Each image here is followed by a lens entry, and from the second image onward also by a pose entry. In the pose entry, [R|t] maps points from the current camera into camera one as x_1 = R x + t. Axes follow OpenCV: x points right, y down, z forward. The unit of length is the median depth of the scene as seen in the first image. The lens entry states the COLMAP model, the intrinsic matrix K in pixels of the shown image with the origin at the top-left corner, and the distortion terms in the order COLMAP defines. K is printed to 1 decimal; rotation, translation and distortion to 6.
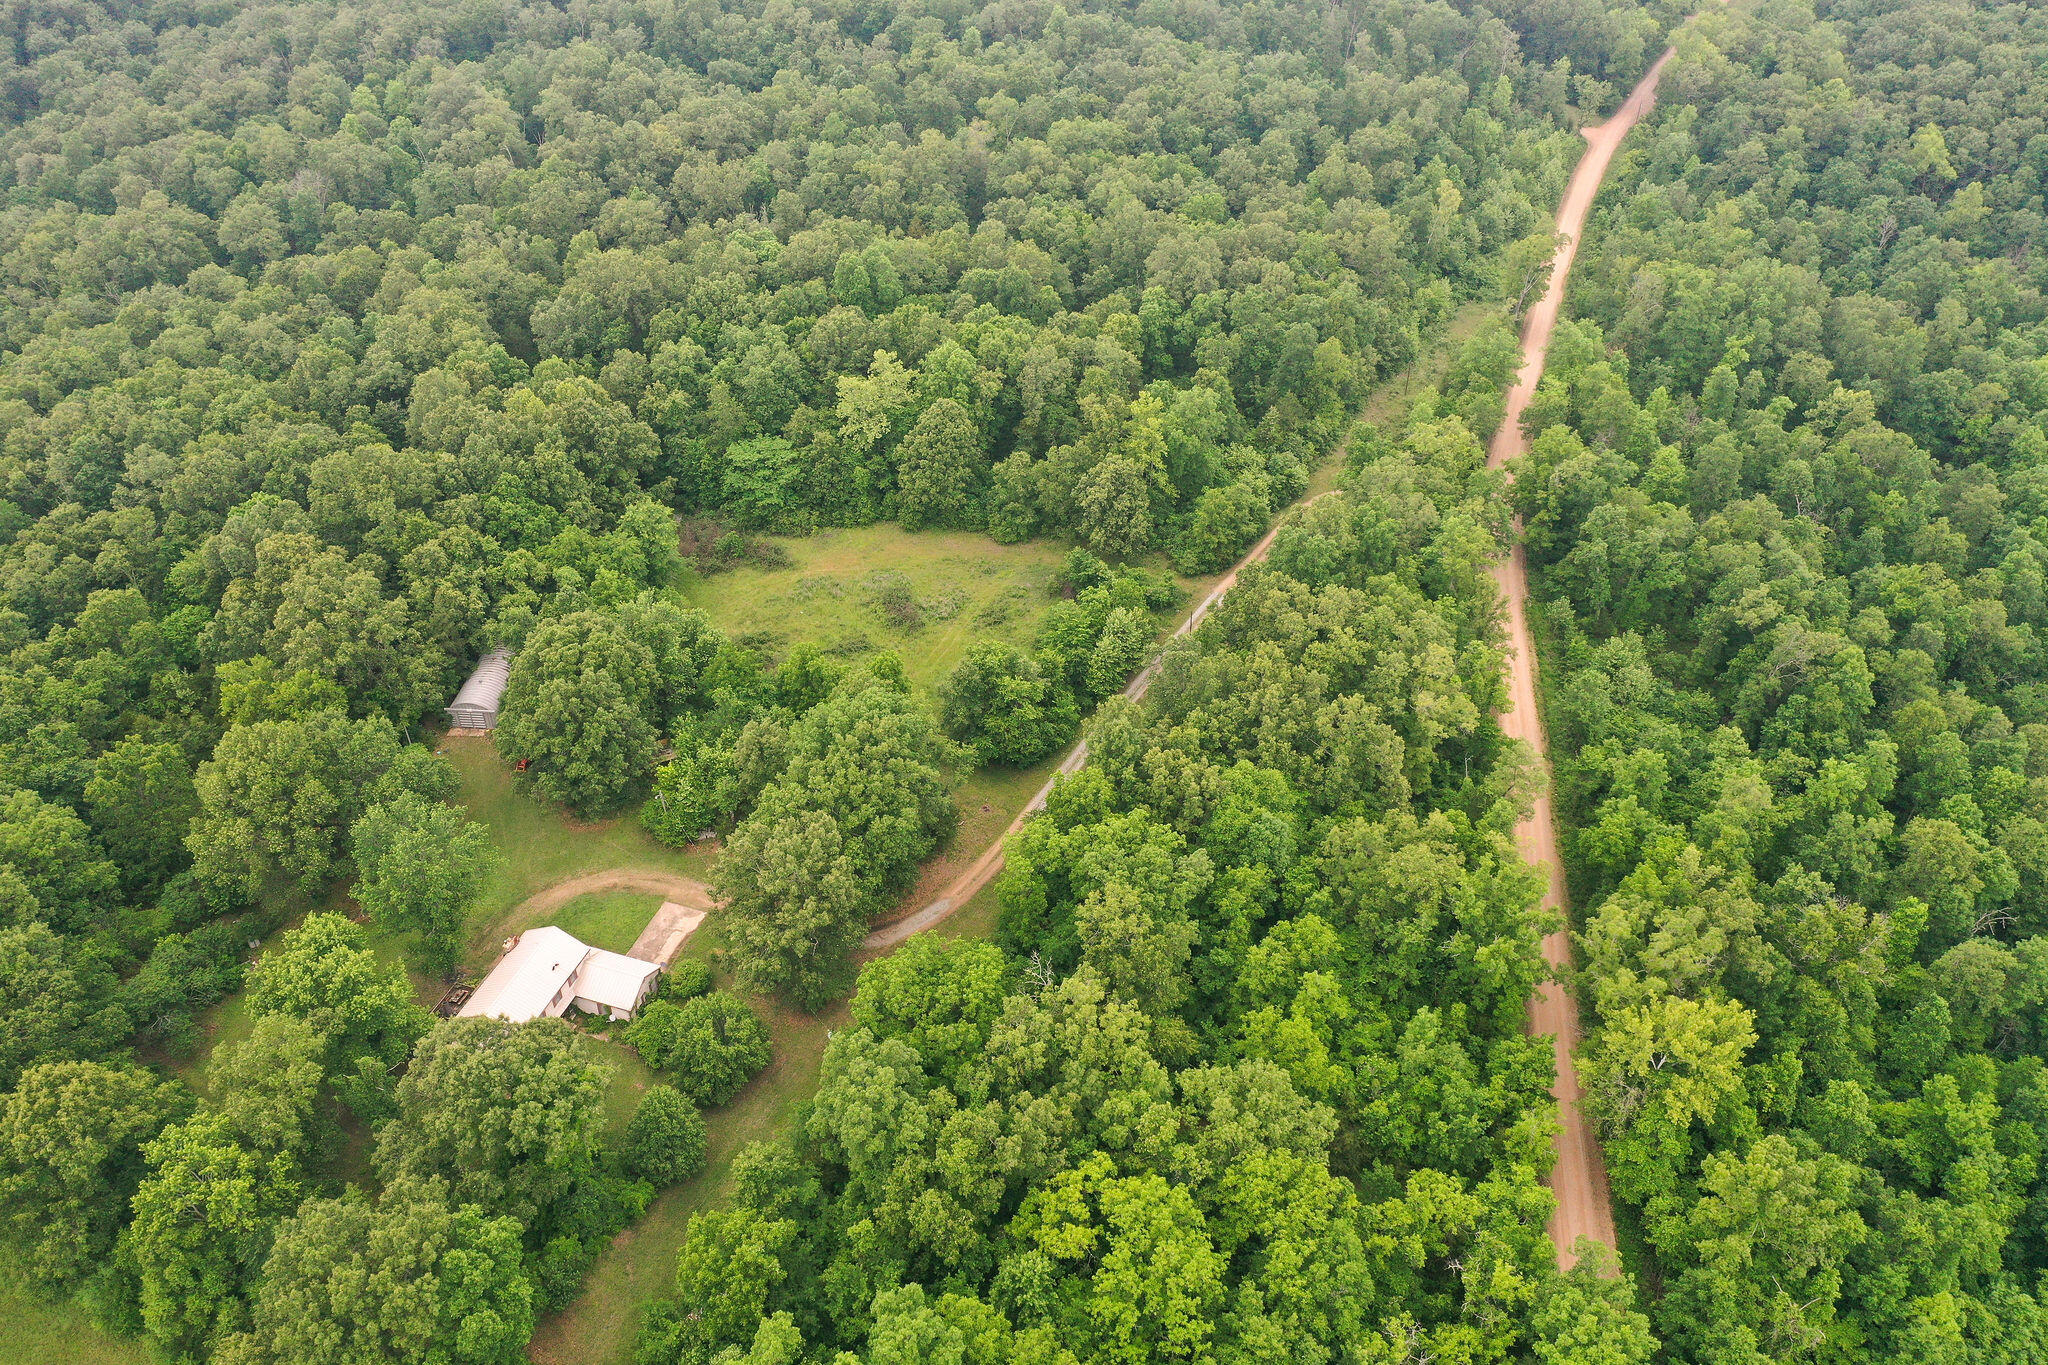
lens RADIAL K [[1633.4, 0, 1024.0], [0, 1633.4, 682.5], [0, 0, 1]] dist [-0.009965, -0.005481]
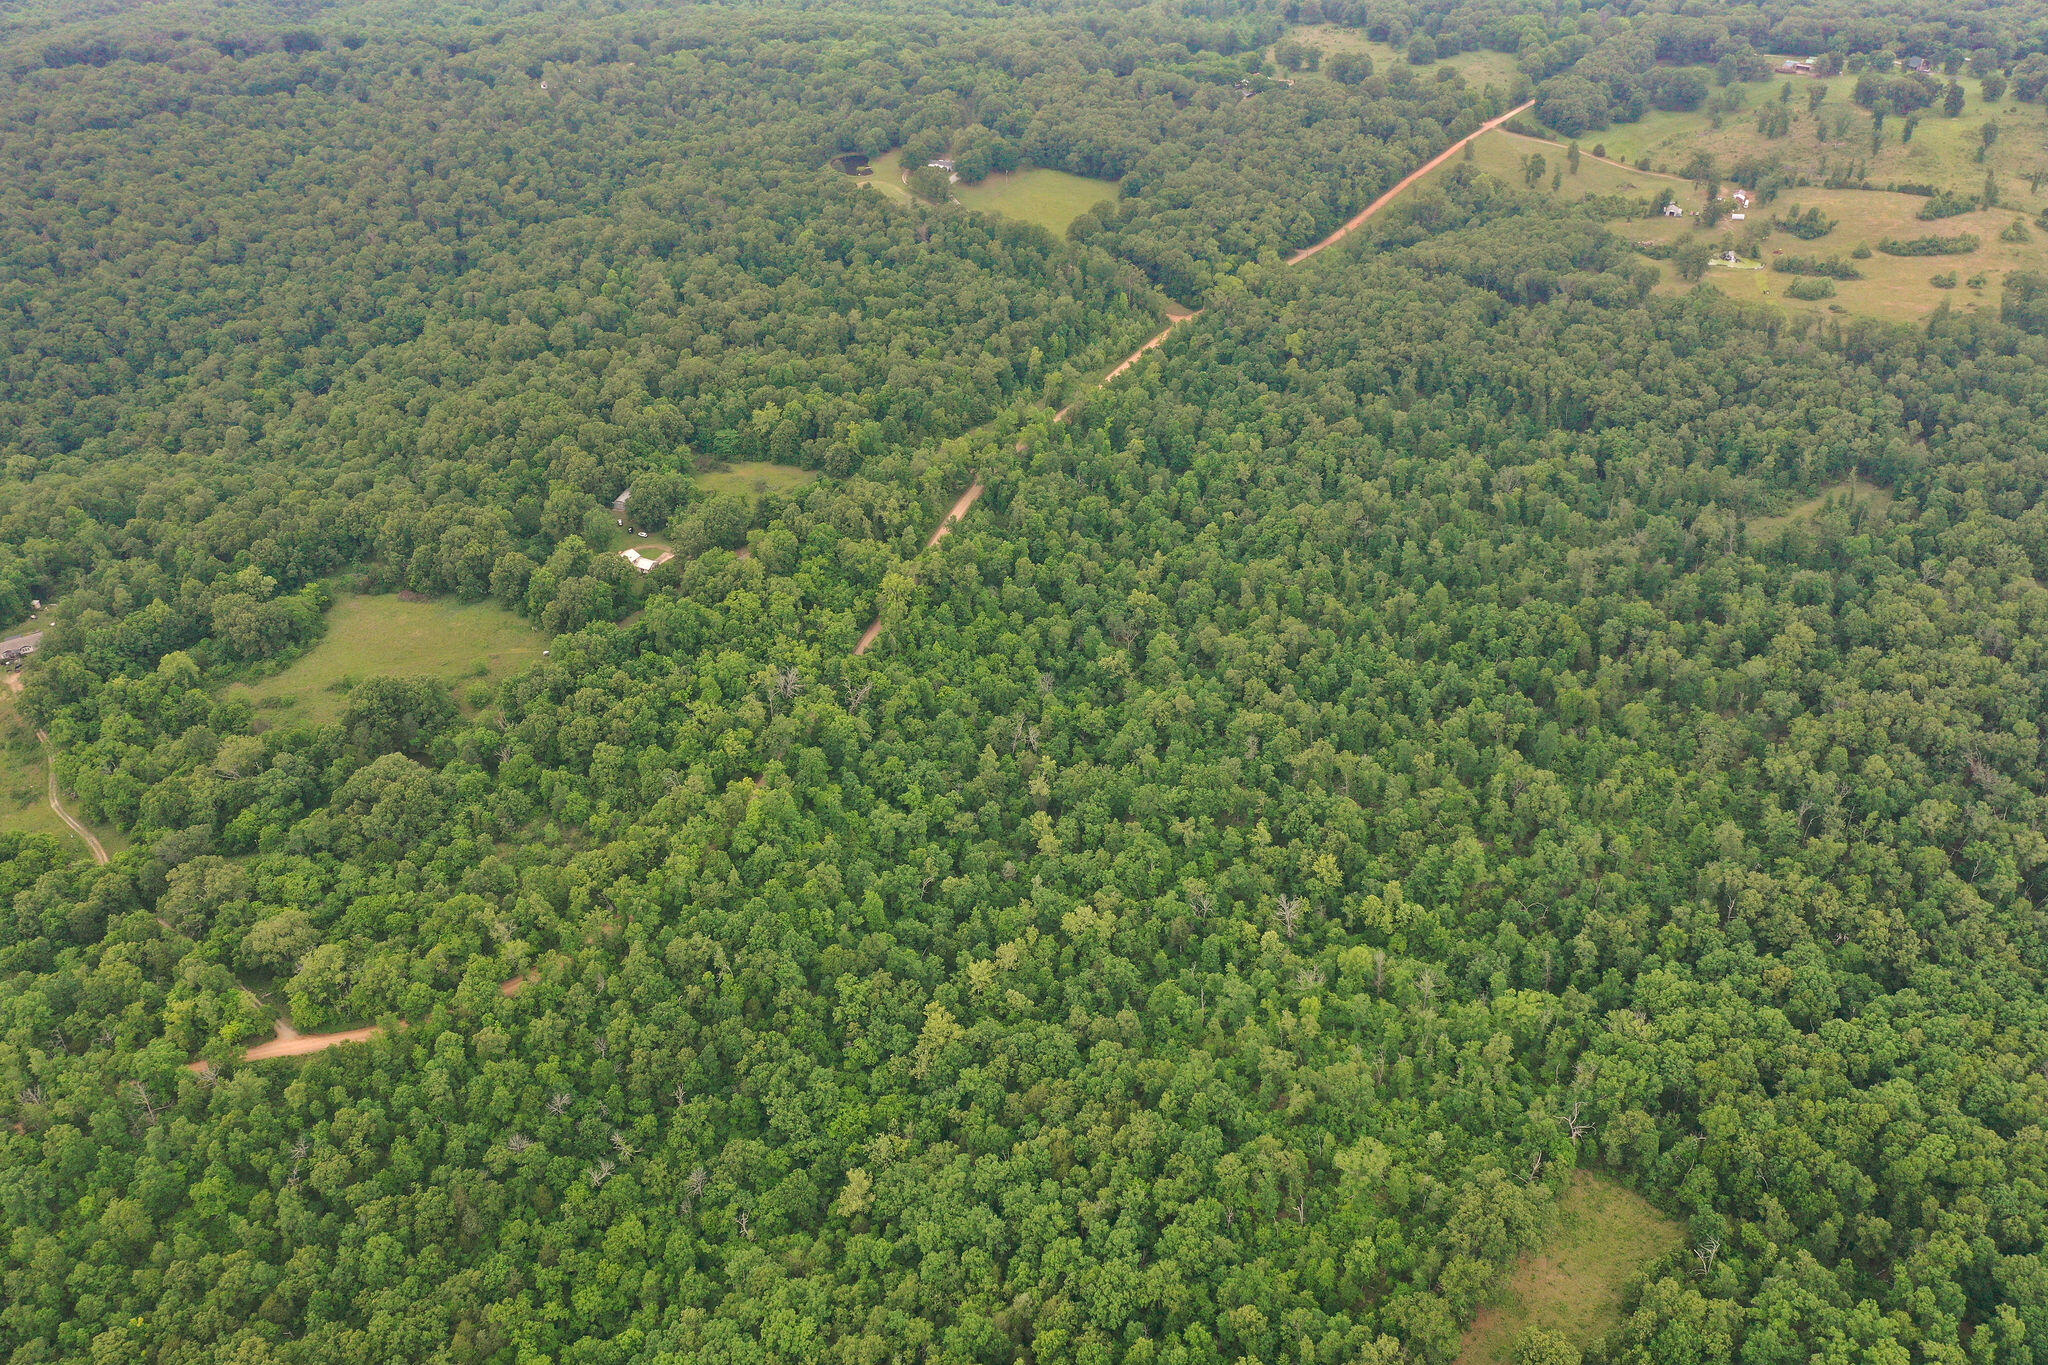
lens RADIAL K [[1633.4, 0, 1024.0], [0, 1633.4, 682.5], [0, 0, 1]] dist [-0.009965, -0.005481]
pose [[0.988965, 0.084362, -0.121781, 0.797843], [-0.088001, 0.995811, -0.024813, 0.344587], [0.119178, 0.035256, 0.992247, -1.913301]]
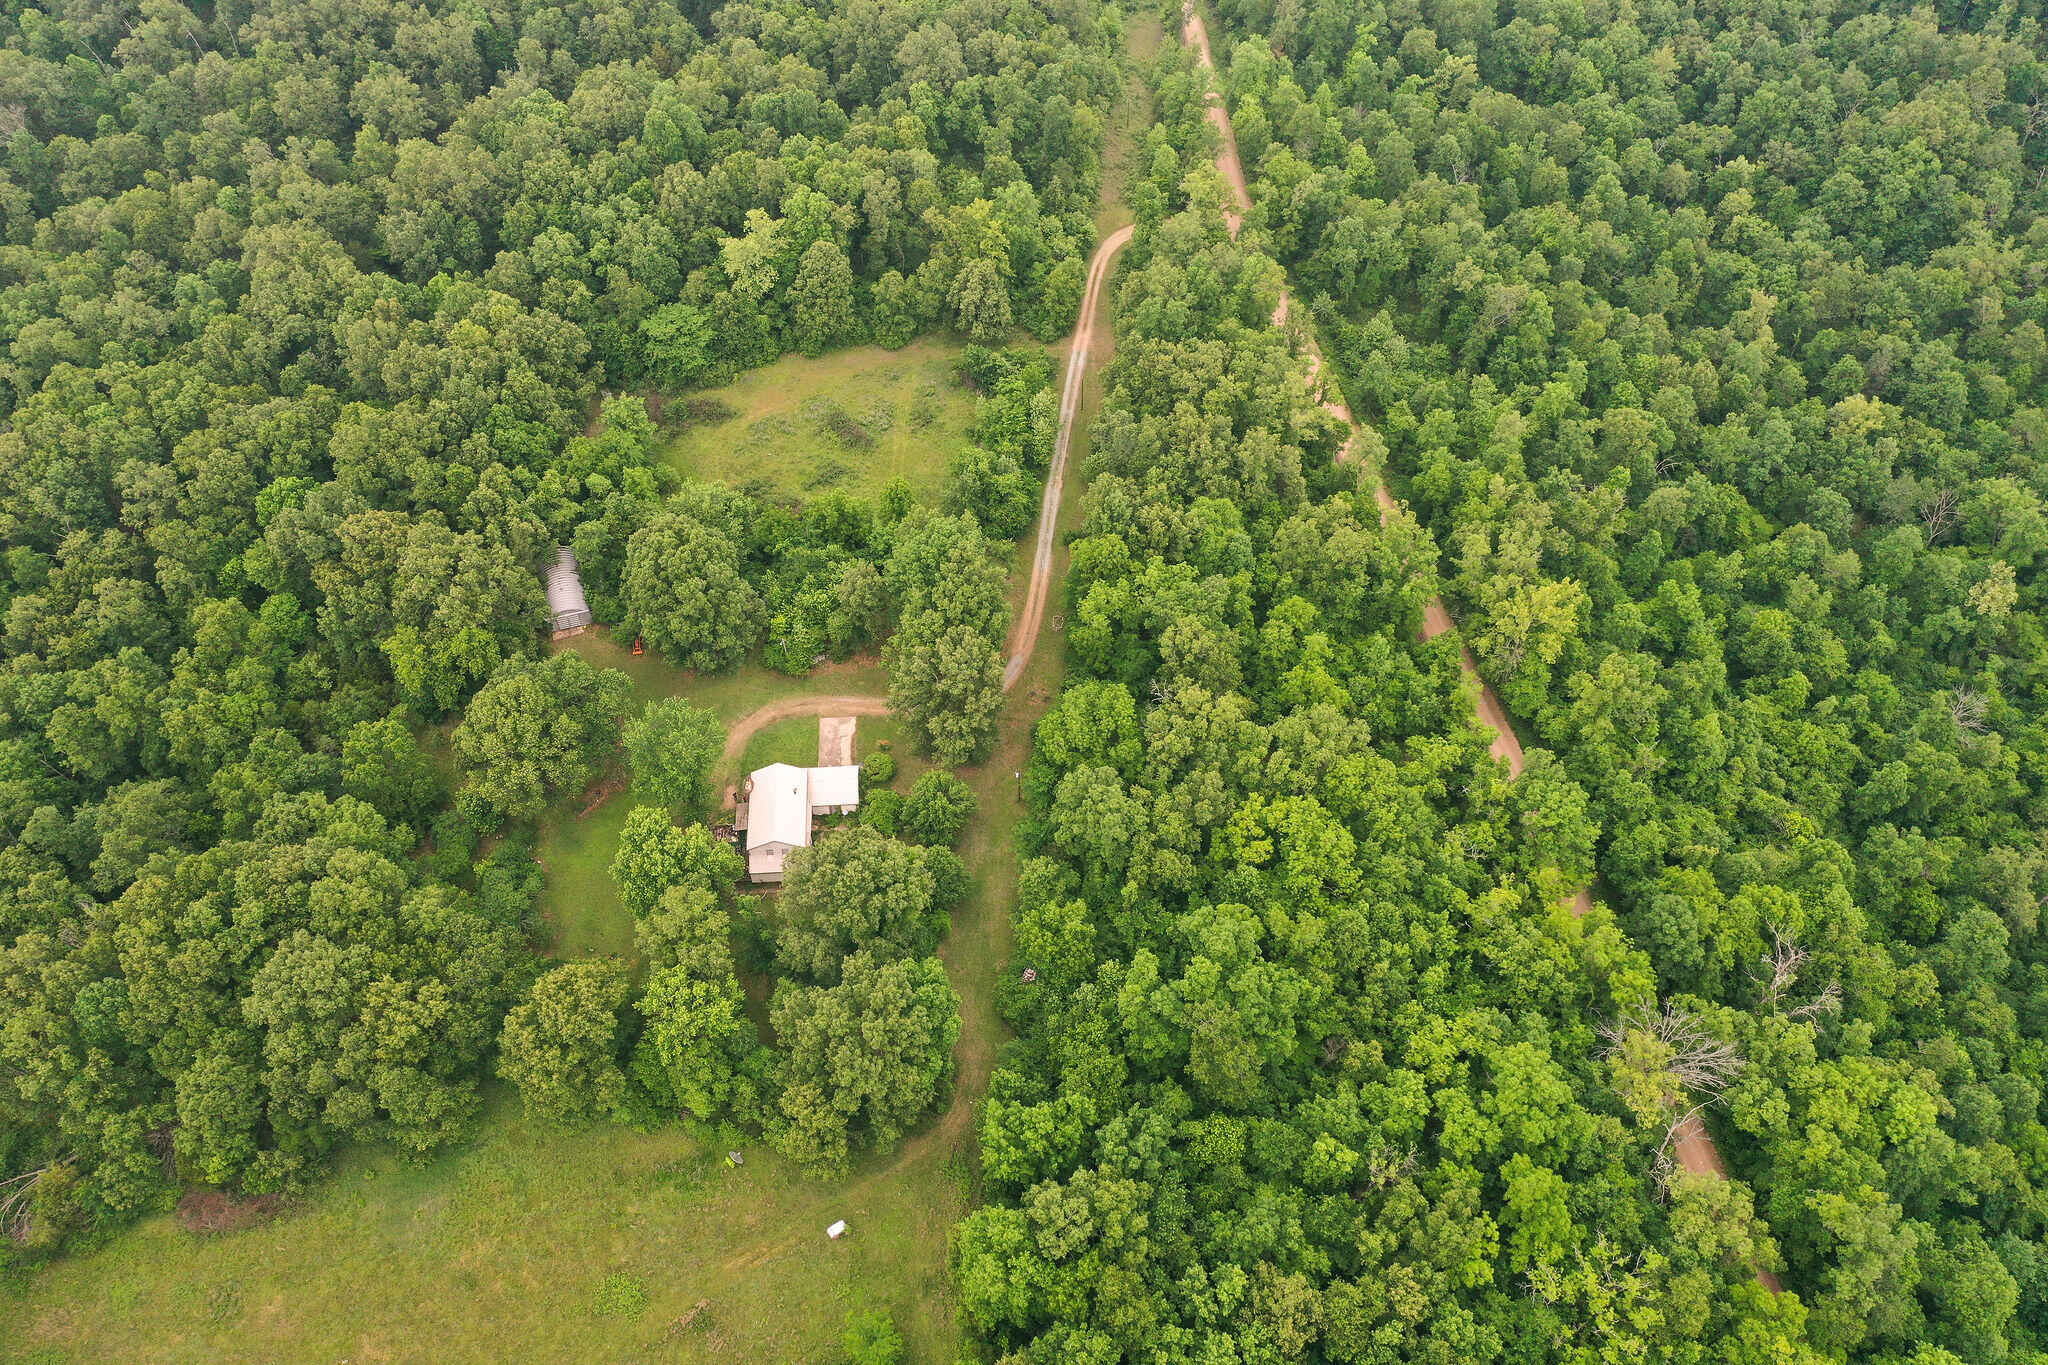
lens RADIAL K [[1652.9, 0, 1024.0], [0, 1652.9, 682.5], [0, 0, 1]] dist [0.002001, -0.004195]
pose [[0.922500, -0.294673, 0.249322, -0.314403], [0.225170, 0.935447, 0.272466, -0.174115], [-0.313516, -0.195210, 0.929301, -0.221144]]
